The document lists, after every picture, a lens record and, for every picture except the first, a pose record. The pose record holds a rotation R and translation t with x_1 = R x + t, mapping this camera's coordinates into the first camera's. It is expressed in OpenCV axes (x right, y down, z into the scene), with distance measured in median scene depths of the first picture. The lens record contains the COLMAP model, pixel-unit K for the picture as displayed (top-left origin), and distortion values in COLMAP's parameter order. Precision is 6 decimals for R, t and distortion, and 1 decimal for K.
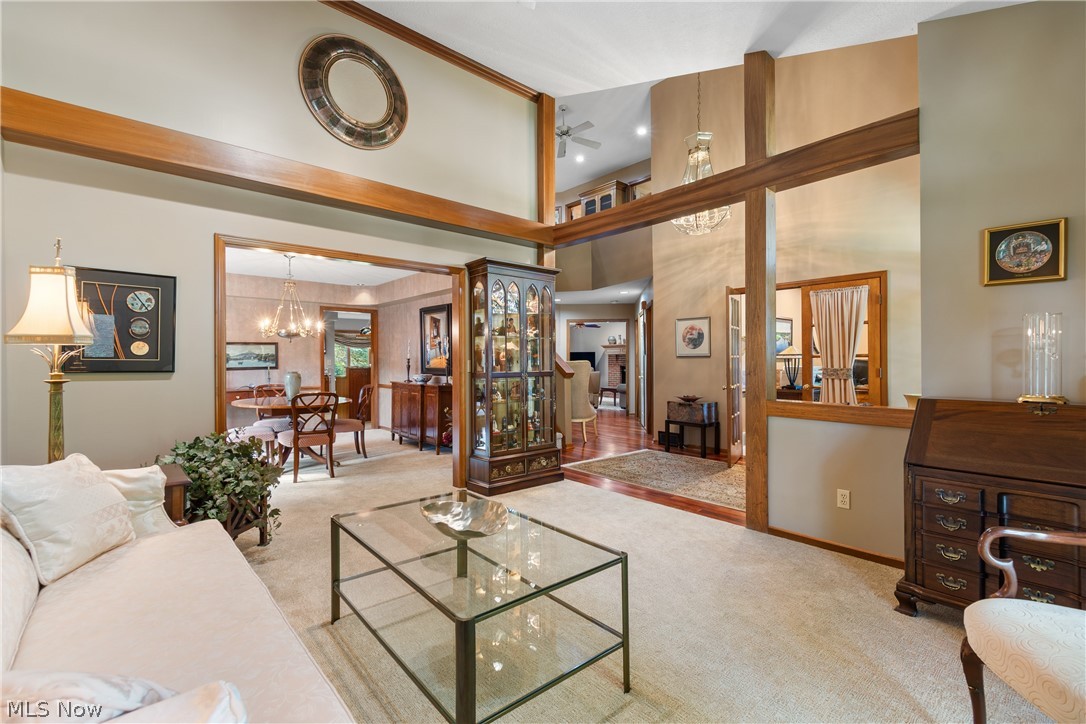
lens RADIAL K [[485.4, 0, 545.8], [0, 485.4, 359.1], [0, 0, 1]] dist [-0.000902, -0.000263]
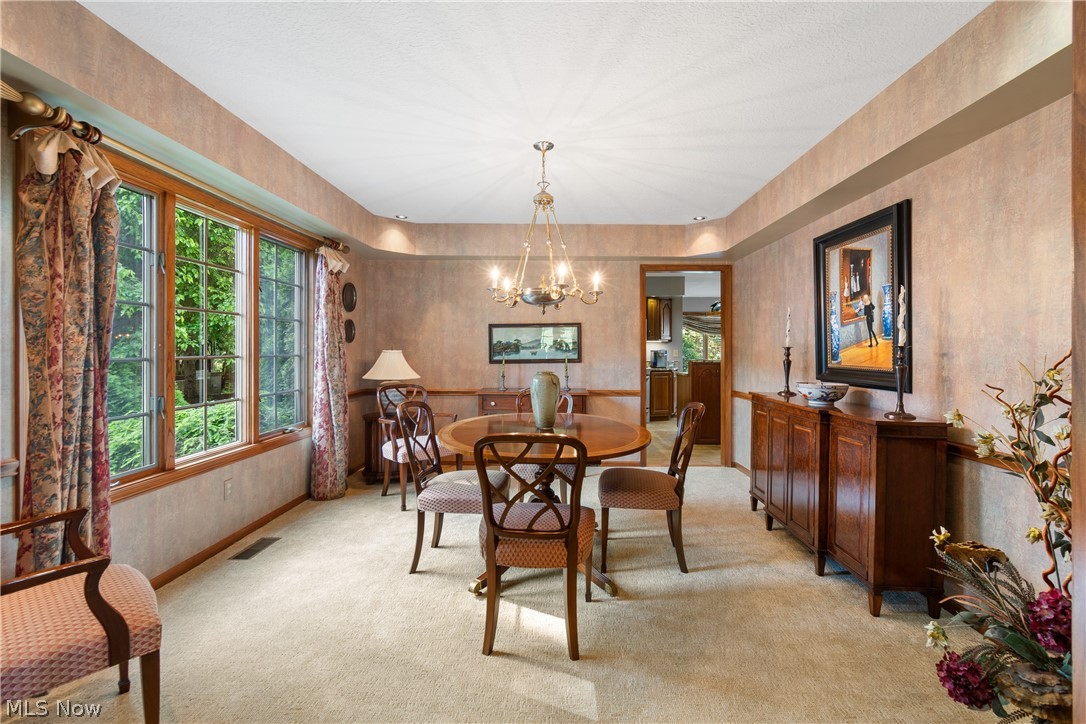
lens RADIAL K [[534.5, 0, 532.2], [0, 534.5, 349.4], [0, 0, 1]] dist [-0.005852, -0.001089]
pose [[0.751830, 0.004688, -0.659340, -0.133204], [-0.004913, 0.999987, 0.001508, 0.002069], [0.659339, 0.002105, 0.751843, 0.465638]]
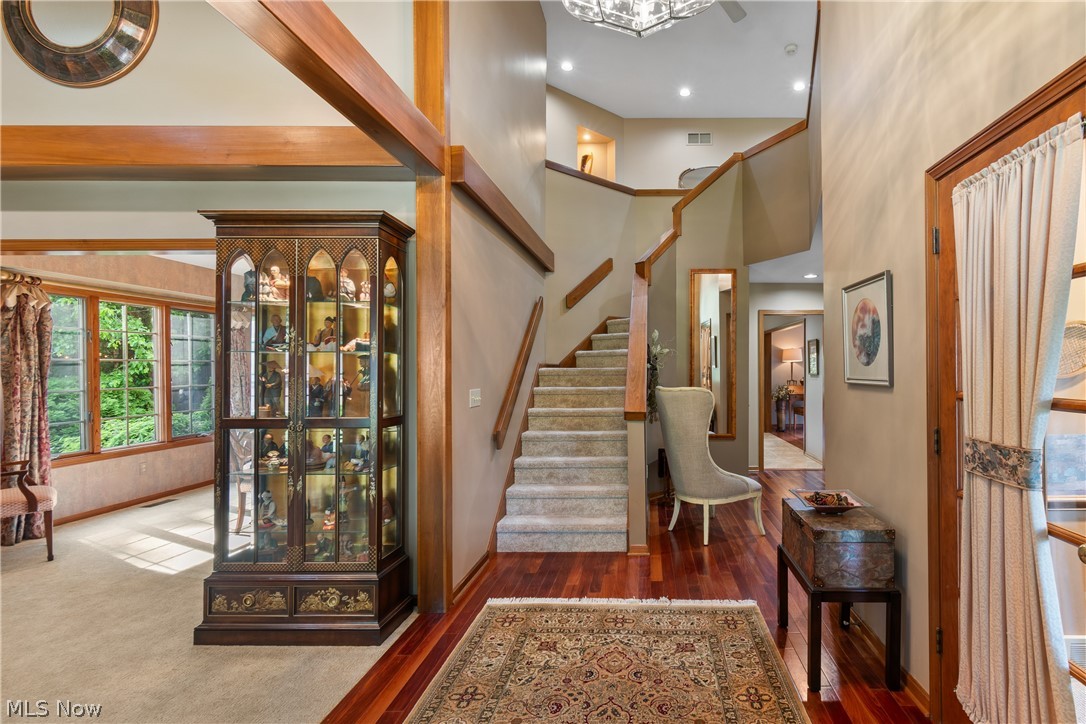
lens RADIAL K [[534.5, 0, 570.4], [0, 534.5, 374.8], [0, 0, 1]] dist [-0.005852, -0.001089]
pose [[0.749961, 0.005872, -0.661456, 0.343893], [0.002010, 0.999936, 0.011155, -0.016454], [0.661479, -0.009695, 0.749901, 0.475113]]
